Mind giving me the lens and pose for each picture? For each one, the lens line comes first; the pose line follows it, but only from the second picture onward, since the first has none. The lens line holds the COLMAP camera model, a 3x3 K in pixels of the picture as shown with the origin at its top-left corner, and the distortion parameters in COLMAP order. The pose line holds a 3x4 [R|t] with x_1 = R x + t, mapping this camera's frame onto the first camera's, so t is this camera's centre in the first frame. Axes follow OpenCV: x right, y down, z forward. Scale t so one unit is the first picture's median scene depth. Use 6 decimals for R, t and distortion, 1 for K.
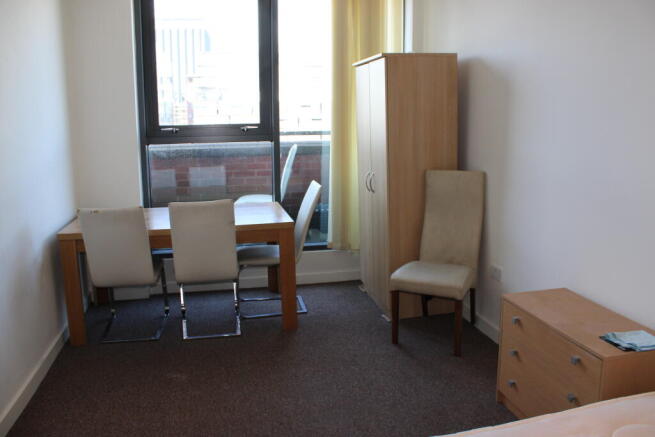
lens RADIAL K [[550.5, 0, 327.5], [0, 550.5, 218.5], [0, 0, 1]] dist [-0.172496, 0.156645]
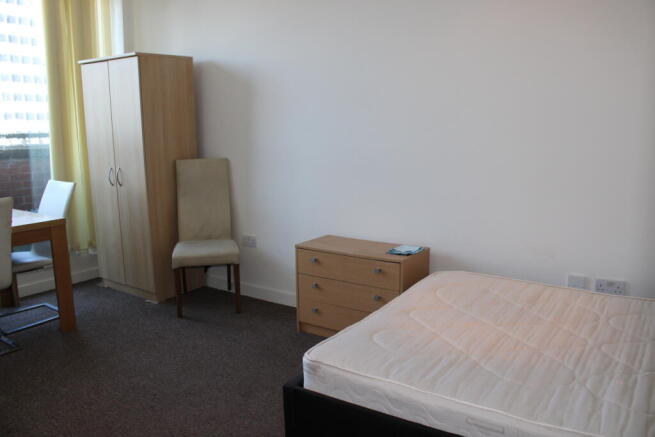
lens RADIAL K [[550.5, 0, 327.5], [0, 550.5, 218.5], [0, 0, 1]] dist [-0.172496, 0.156645]
pose [[0.720720, -0.108415, 0.684696, -0.373195], [0.125026, 0.991827, 0.025442, 0.040705], [-0.681858, 0.067268, 0.728385, -0.005957]]
